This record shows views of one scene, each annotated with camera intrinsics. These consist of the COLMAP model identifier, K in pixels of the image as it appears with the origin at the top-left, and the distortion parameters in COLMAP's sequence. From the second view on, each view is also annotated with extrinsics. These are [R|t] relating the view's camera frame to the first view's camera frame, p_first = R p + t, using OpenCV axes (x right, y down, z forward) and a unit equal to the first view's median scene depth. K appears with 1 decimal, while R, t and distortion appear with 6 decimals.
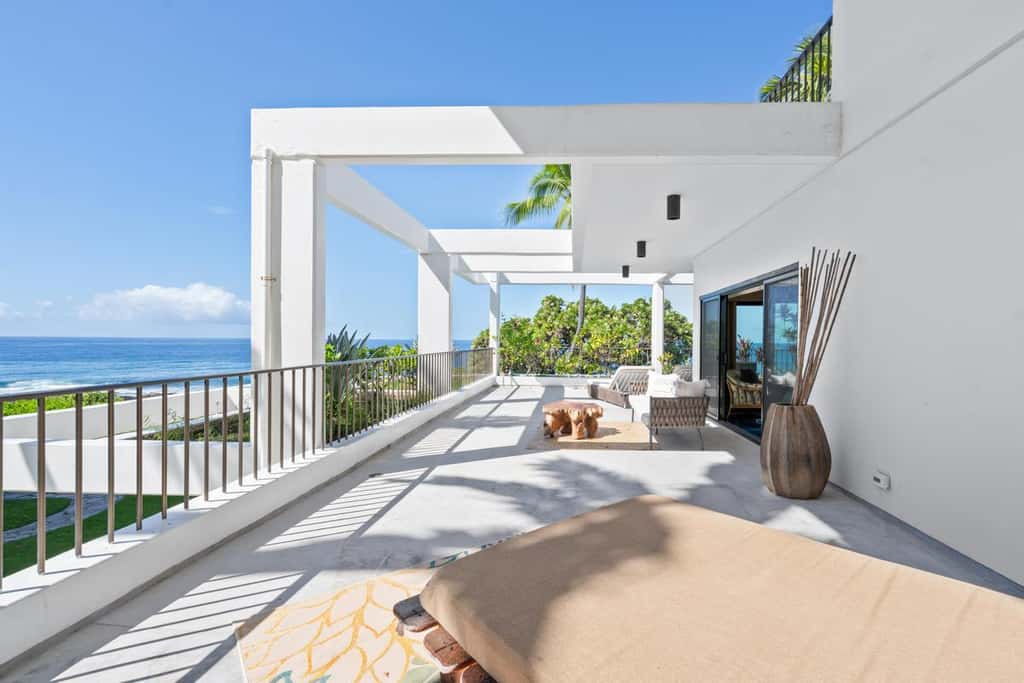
lens RADIAL K [[428.0, 0, 512.0], [0, 428.0, 341.5], [0, 0, 1]] dist [-0.000514, -0.000001]
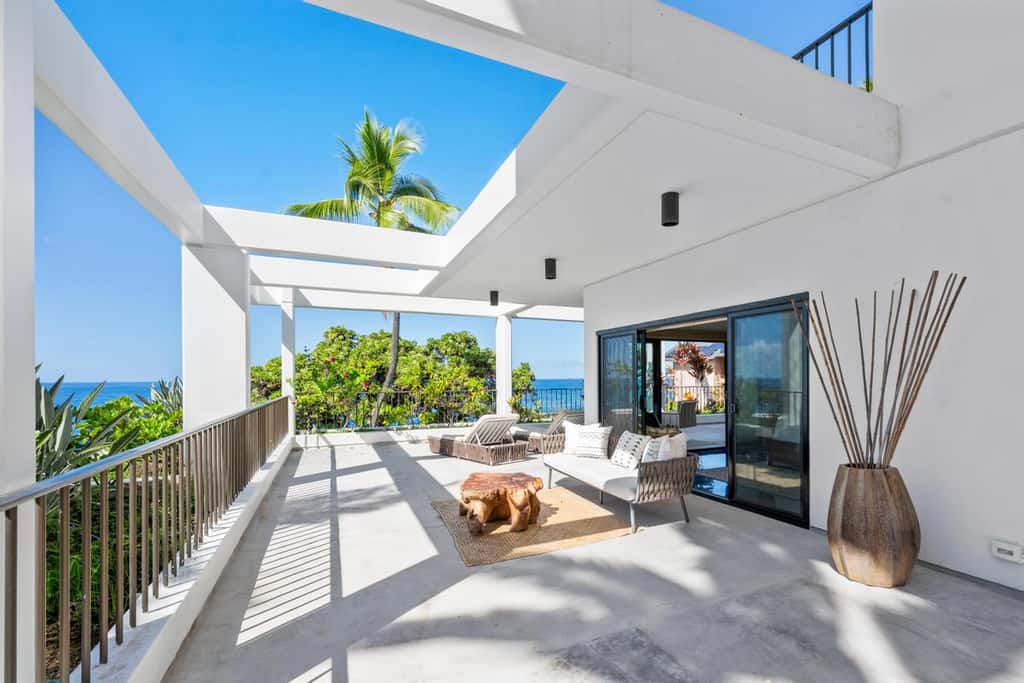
lens RADIAL K [[445.3, 0, 513.7], [0, 445.3, 373.3], [0, 0, 1]] dist [-0.026486, 0.000066]
pose [[0.855412, -0.011701, 0.517816, -0.134167], [0.018893, 0.999784, -0.008618, -0.011076], [-0.517604, 0.017156, 0.855449, 0.236832]]
